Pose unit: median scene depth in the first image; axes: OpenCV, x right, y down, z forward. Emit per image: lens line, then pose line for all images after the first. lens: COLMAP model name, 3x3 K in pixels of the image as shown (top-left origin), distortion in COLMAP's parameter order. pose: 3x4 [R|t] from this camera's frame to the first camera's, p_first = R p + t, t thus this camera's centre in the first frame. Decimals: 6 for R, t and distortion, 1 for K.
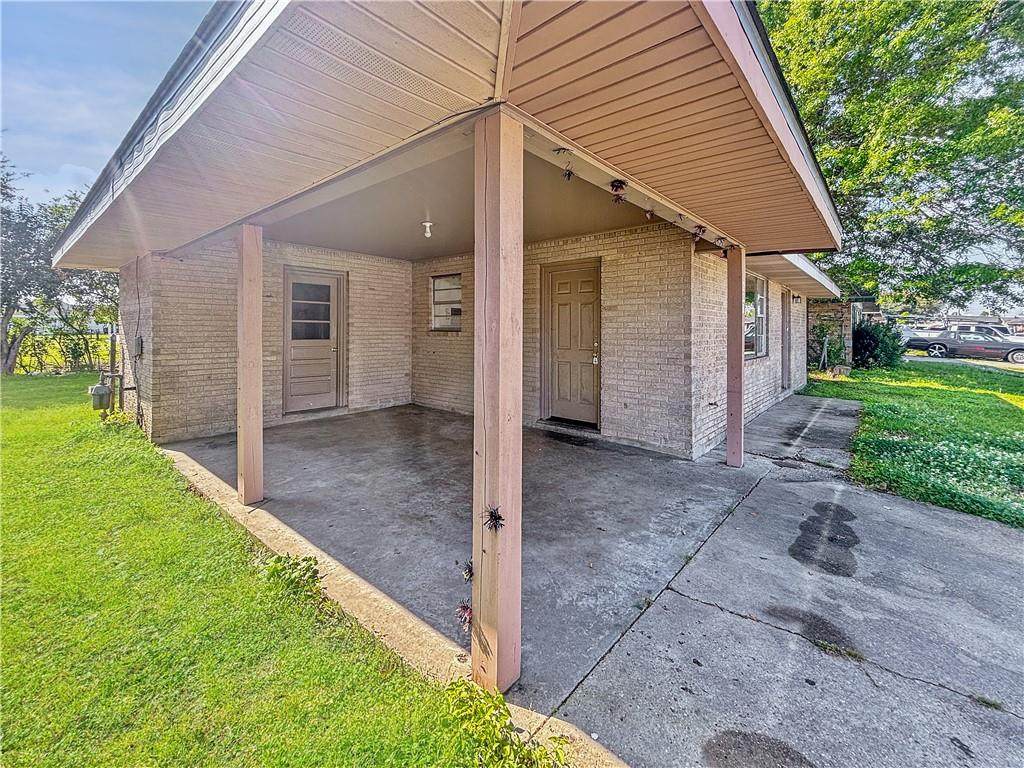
lens RADIAL K [[399.7, 0, 509.8], [0, 399.7, 336.0], [0, 0, 1]] dist [-0.019450, 0.005224]
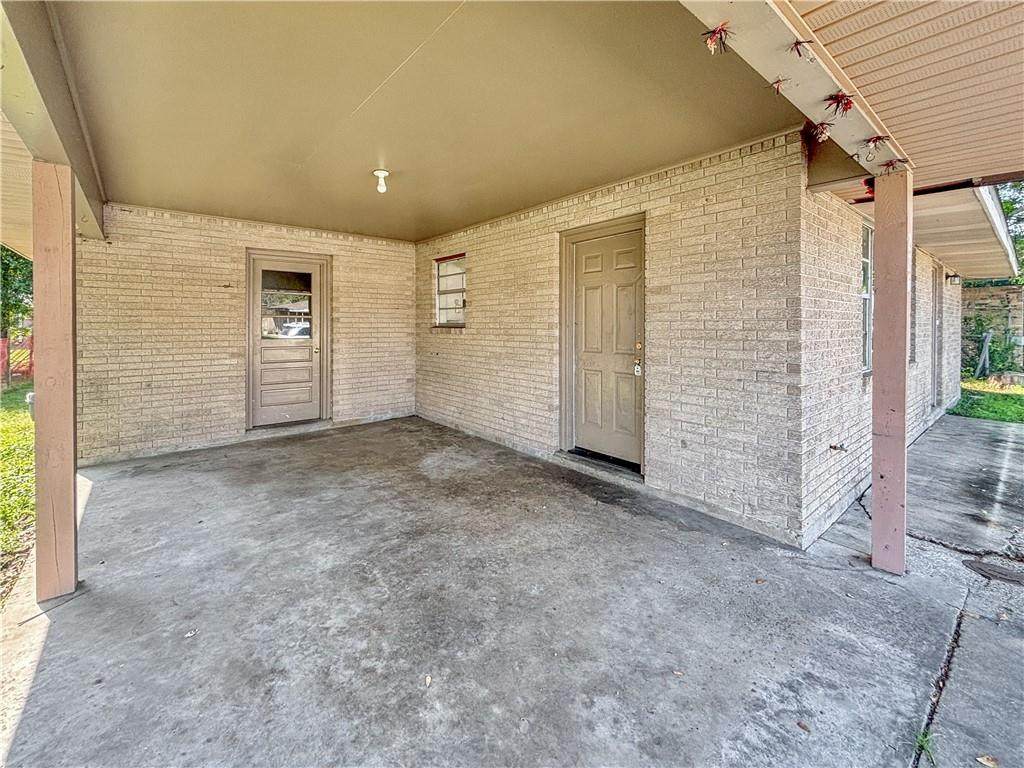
lens RADIAL K [[399.7, 0, 509.8], [0, 399.7, 336.0], [0, 0, 1]] dist [-0.019450, 0.005224]
pose [[0.986185, -0.001920, -0.165639, 0.114395], [0.003684, 0.999940, 0.010344, -0.003348], [0.165610, -0.010811, 0.986132, 0.309946]]
